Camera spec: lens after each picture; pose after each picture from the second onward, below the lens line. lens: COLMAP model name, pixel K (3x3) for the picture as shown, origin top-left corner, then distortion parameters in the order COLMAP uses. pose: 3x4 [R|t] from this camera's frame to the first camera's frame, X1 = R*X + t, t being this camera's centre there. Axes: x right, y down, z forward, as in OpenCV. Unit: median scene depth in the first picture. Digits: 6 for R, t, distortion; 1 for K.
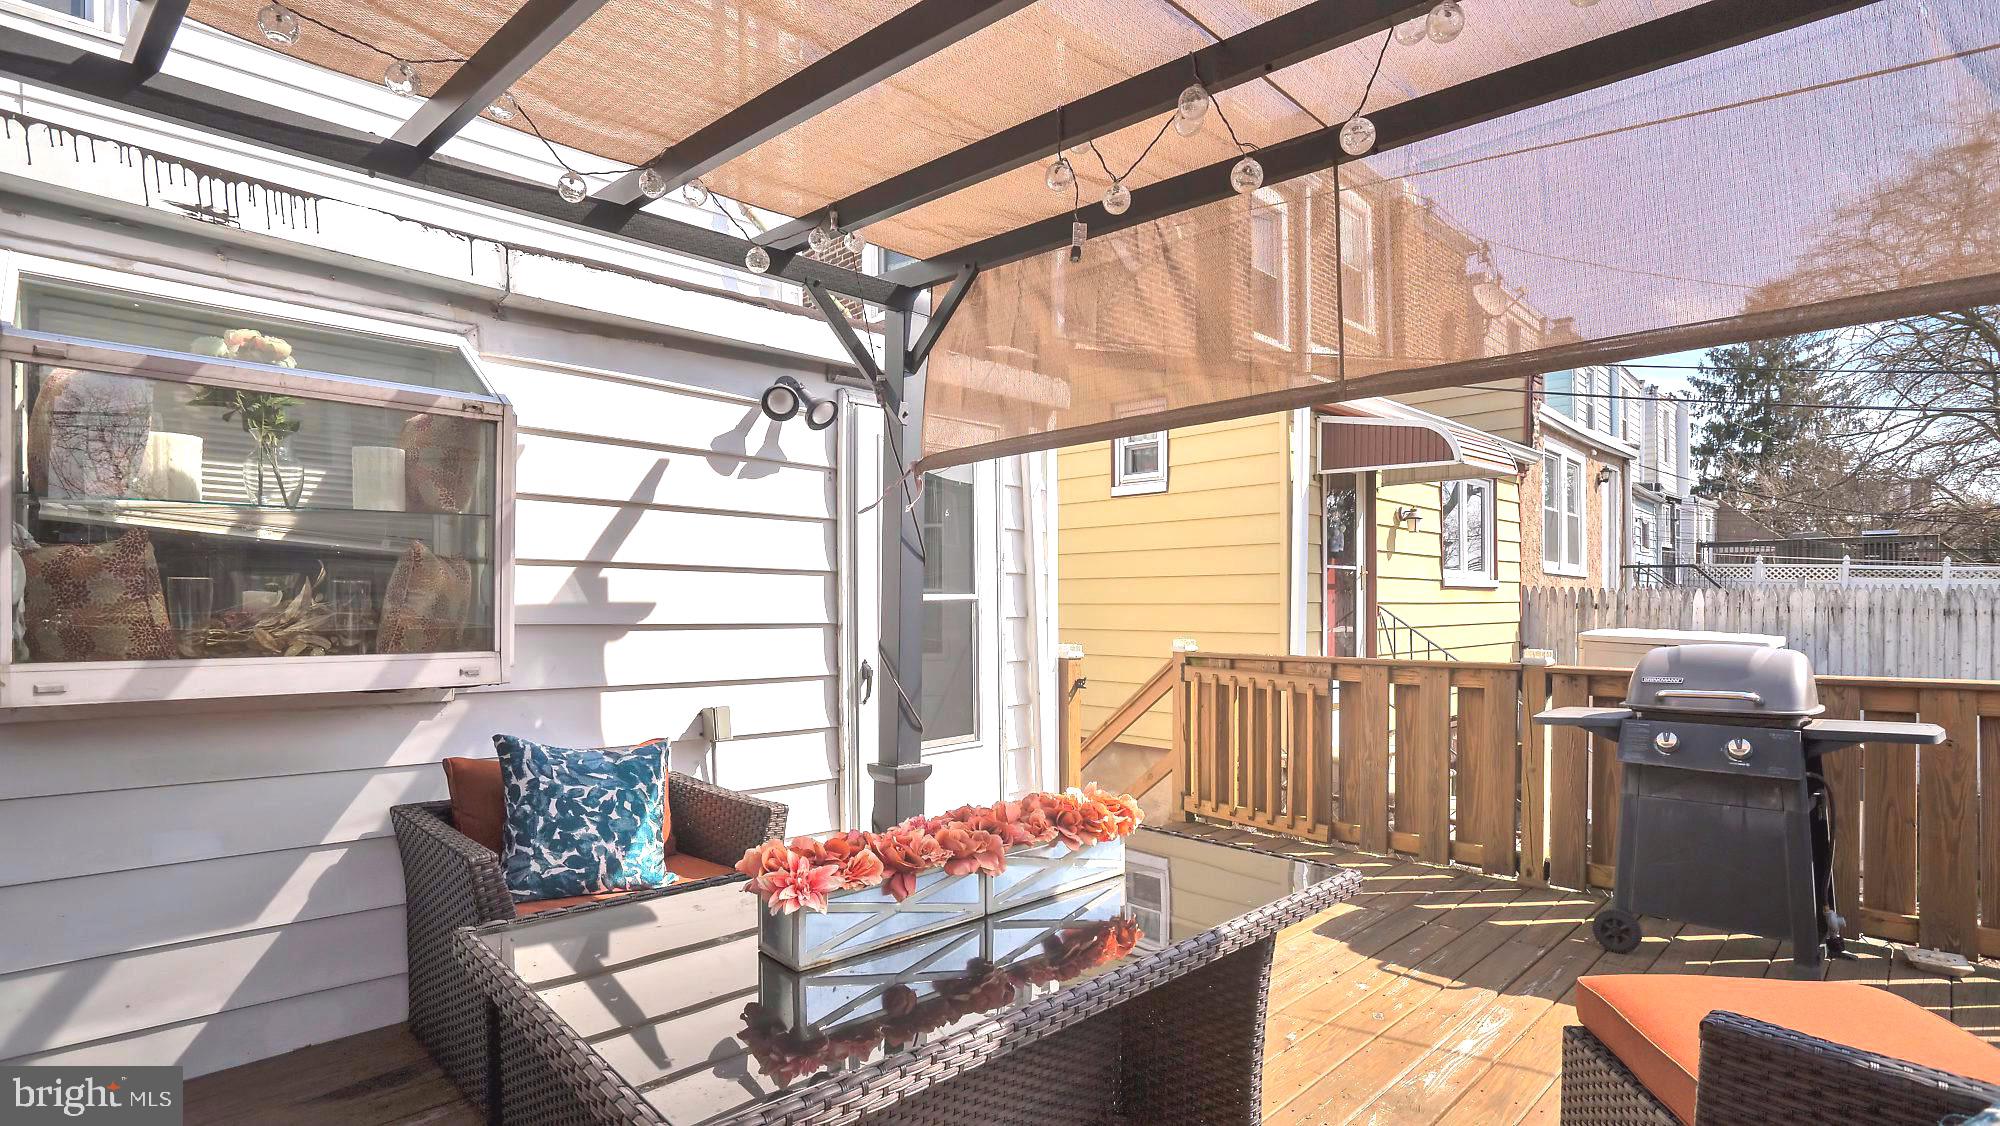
lens RADIAL K [[963.2, 0, 959.0], [0, 963.2, 604.5], [0, 0, 1]] dist [0.004931, 0.003424]
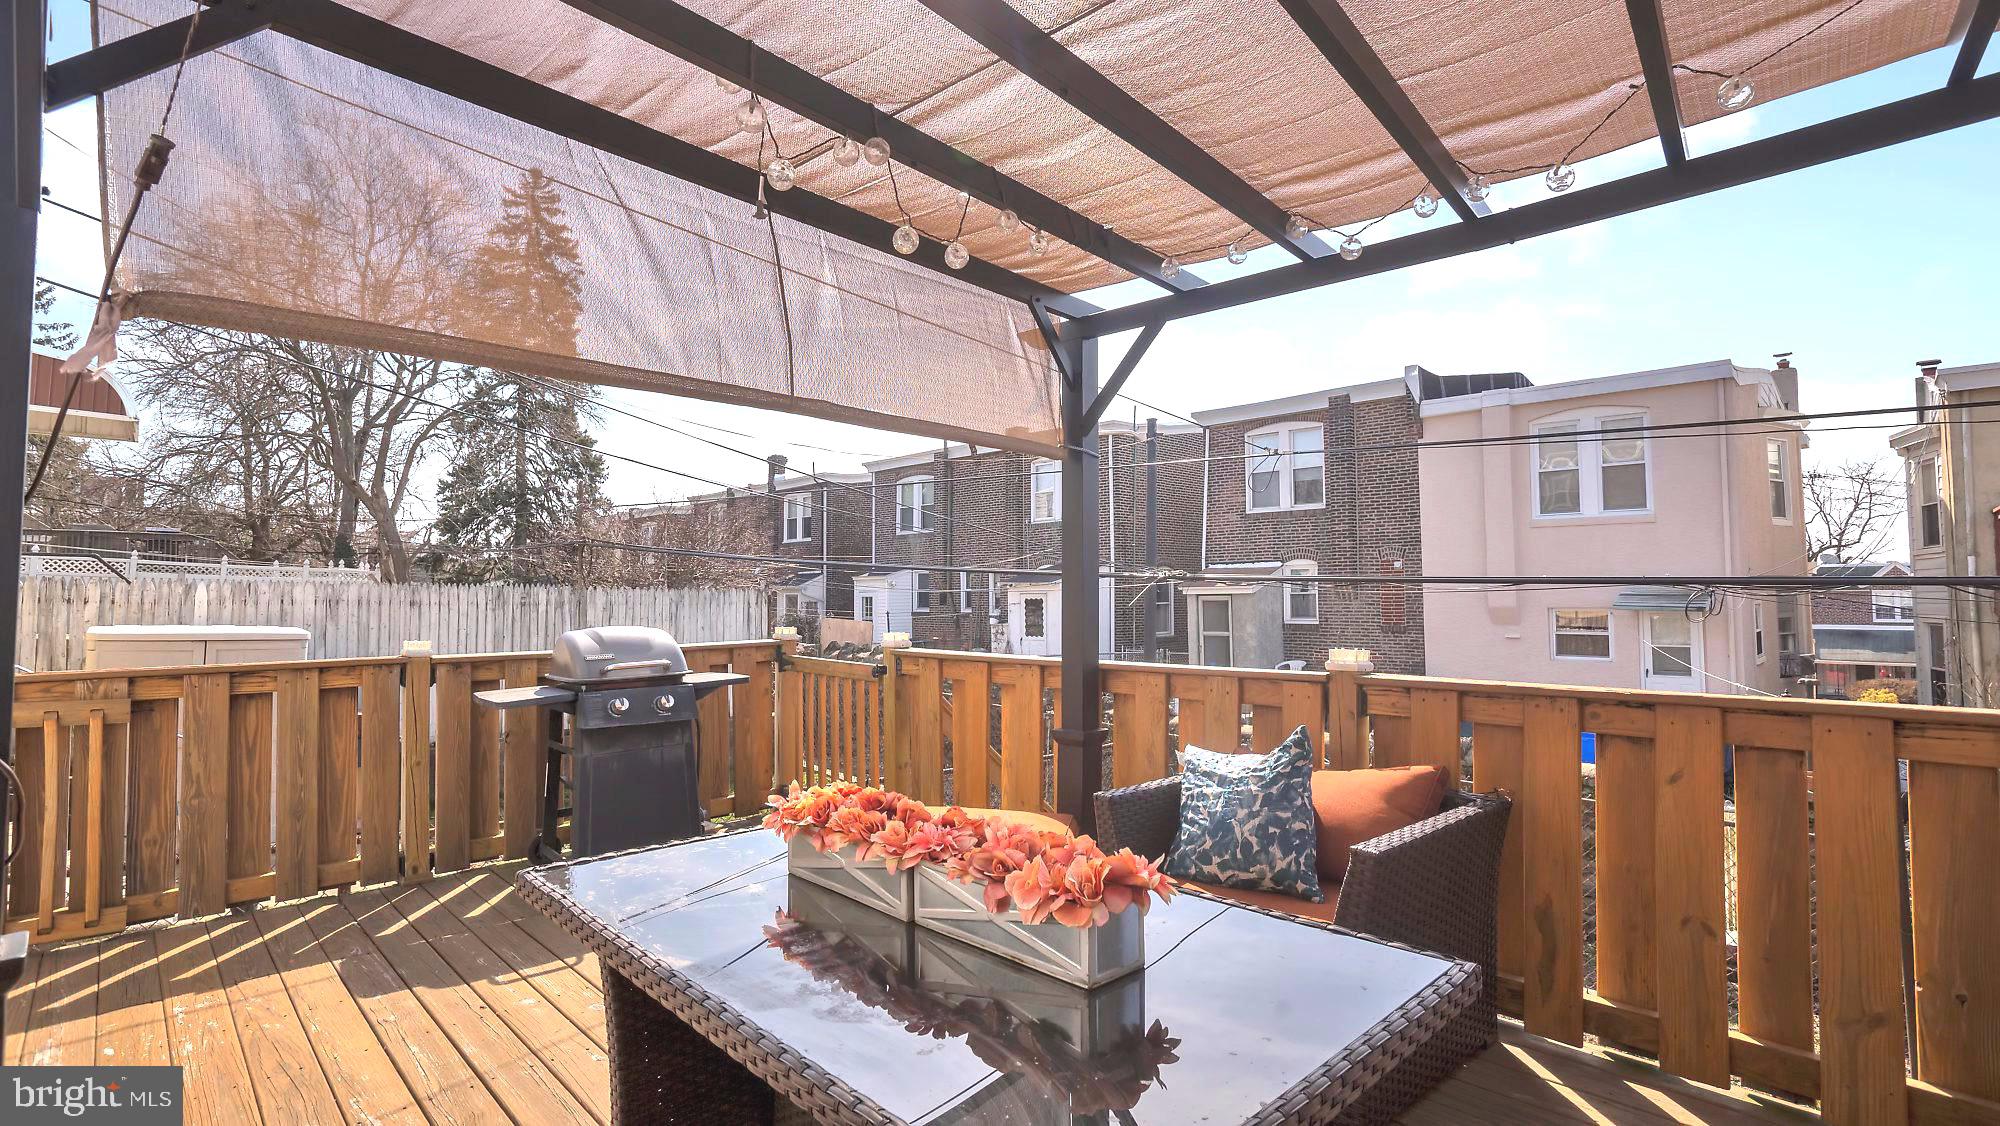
lens RADIAL K [[963.2, 0, 1003.1], [0, 963.2, 553.1], [0, 0, 1]] dist [0.004931, 0.003424]
pose [[0.008524, 0.044751, 0.998962, -0.229279], [0.002720, 0.998993, -0.044775, 0.001074], [-0.999960, 0.003099, 0.008393, 0.223351]]
